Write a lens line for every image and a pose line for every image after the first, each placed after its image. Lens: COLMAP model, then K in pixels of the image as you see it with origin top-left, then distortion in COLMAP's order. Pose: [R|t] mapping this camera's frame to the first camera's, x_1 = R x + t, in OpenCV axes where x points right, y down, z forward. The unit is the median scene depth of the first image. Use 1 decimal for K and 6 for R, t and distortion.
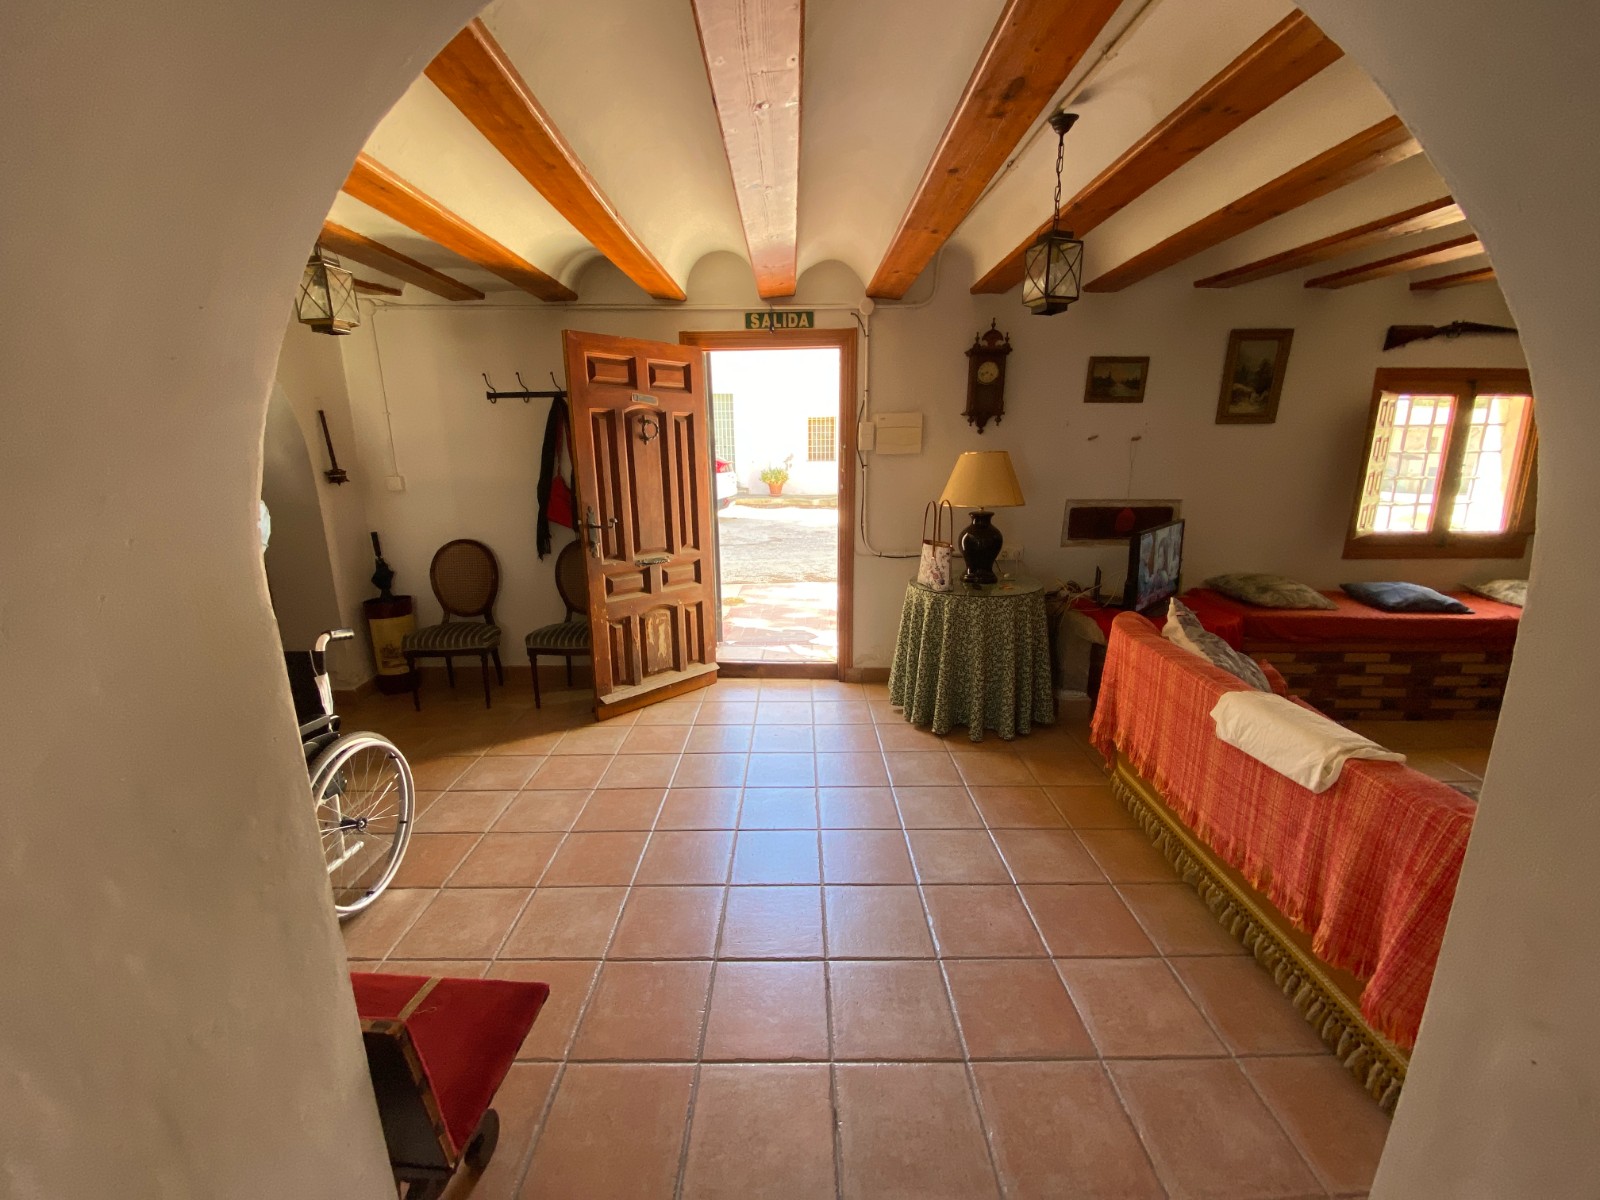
lens RADIAL K [[650.8, 0, 789.2], [0, 650.8, 604.6], [0, 0, 1]] dist [0.011705, -0.015584]
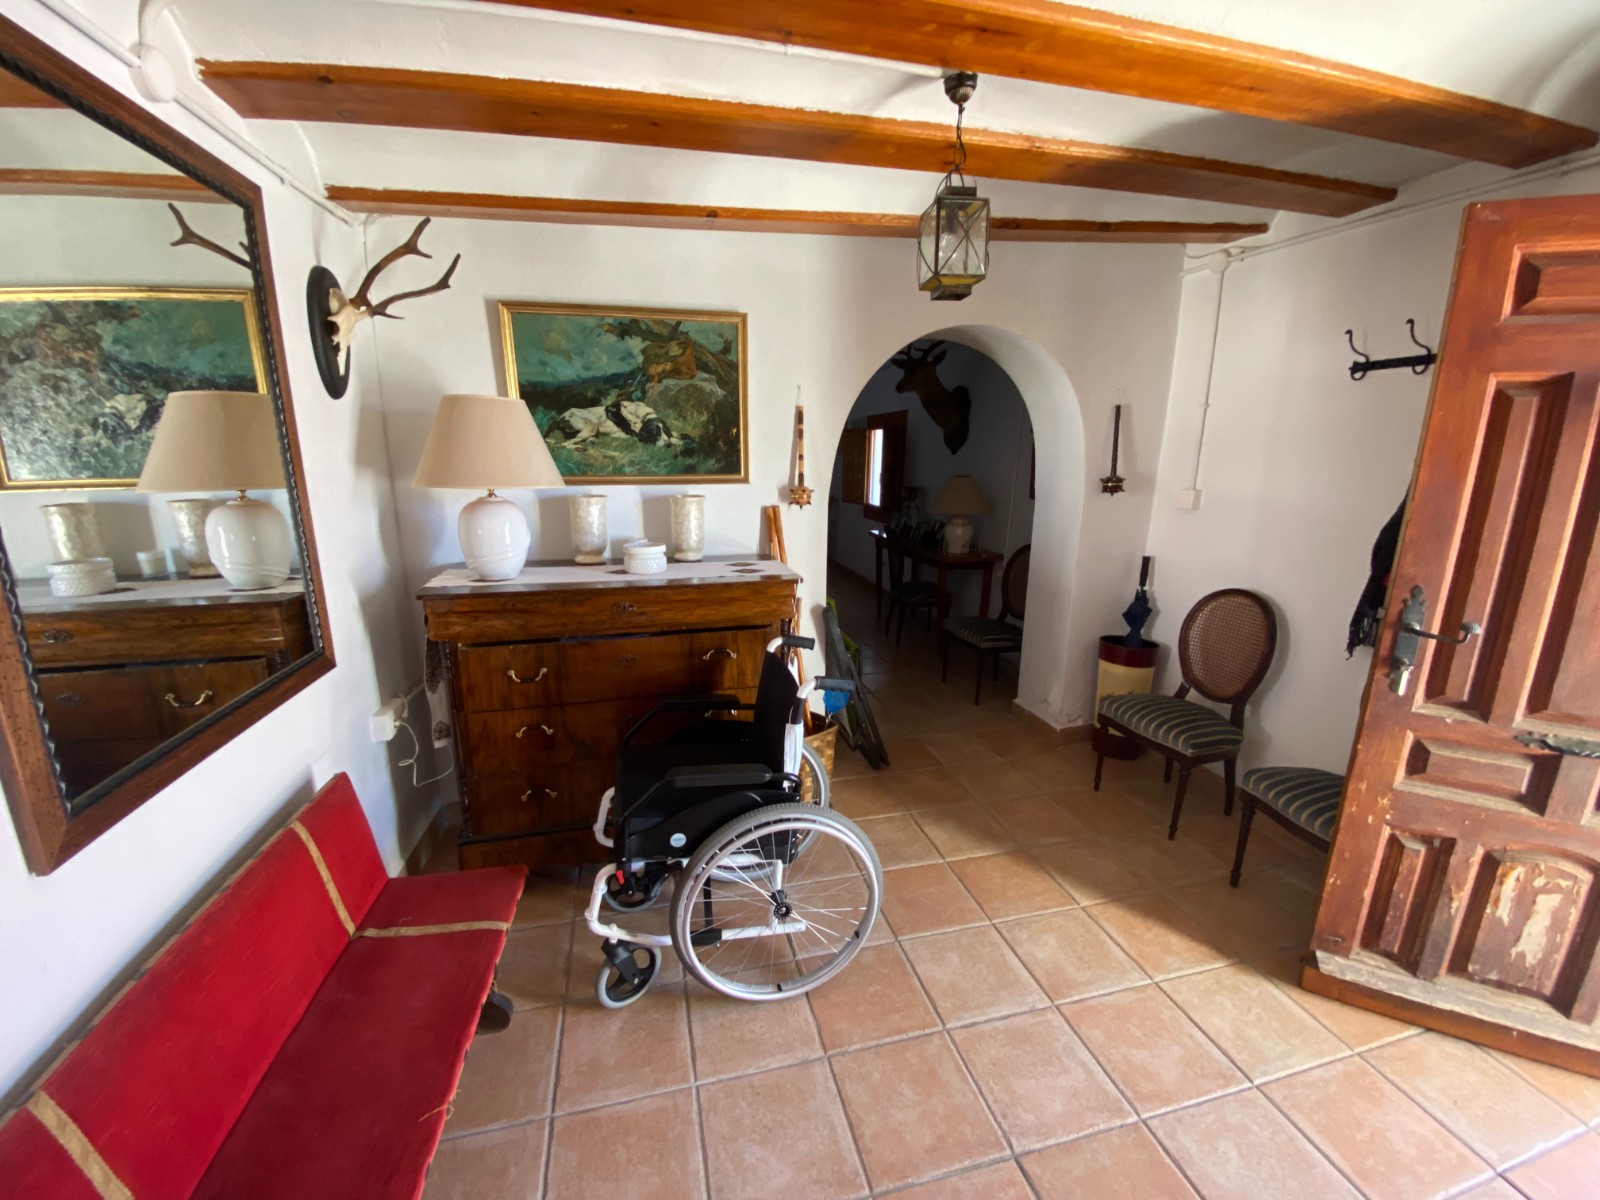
lens RADIAL K [[650.8, 0, 809.3], [0, 650.8, 603.8], [0, 0, 1]] dist [0.011705, -0.015584]
pose [[0.260915, 0.238376, -0.935468, 0.015816], [-0.238235, 0.954962, 0.176896, -0.107995], [0.935504, 0.176706, 0.305954, 0.417382]]
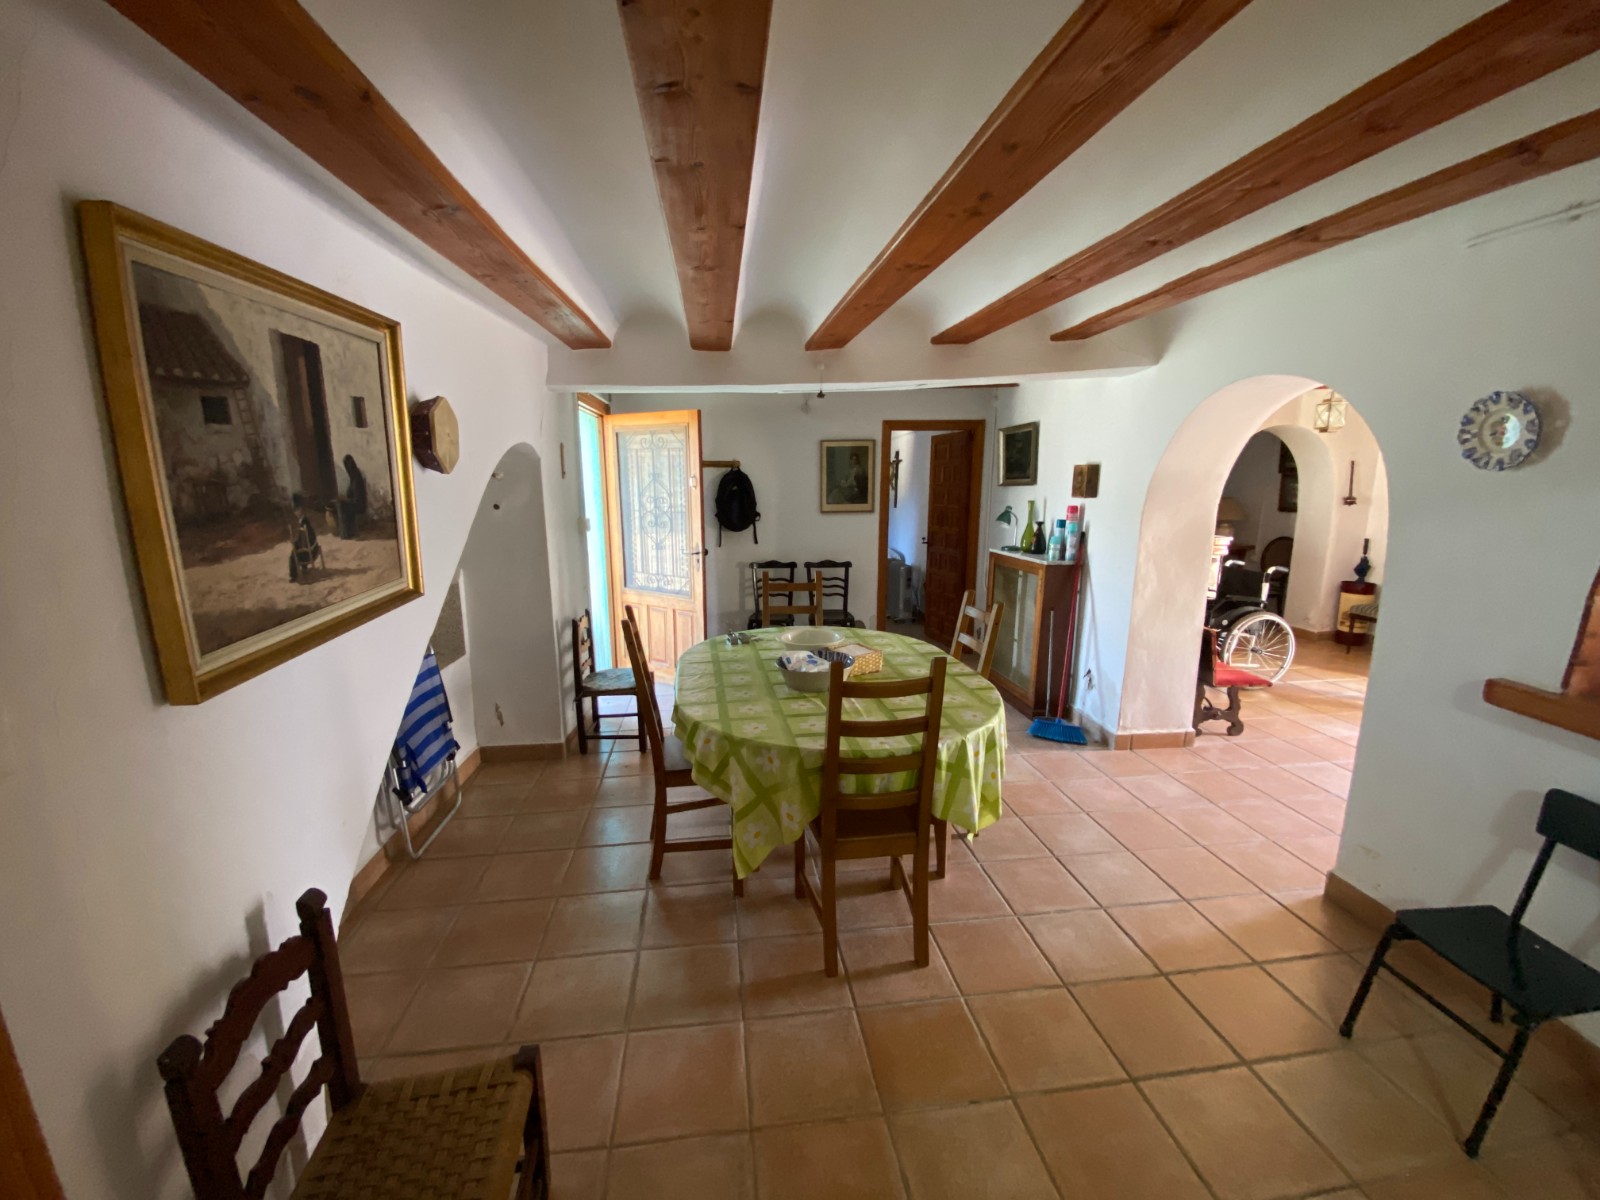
lens RADIAL K [[650.8, 0, 801.1], [0, 650.8, 603.3], [0, 0, 1]] dist [0.011705, -0.015584]
pose [[0.146862, 0.193125, -0.970121, 0.724947], [-0.236325, 0.959203, 0.155175, 0.118476], [0.960511, 0.206474, 0.186511, -0.557862]]
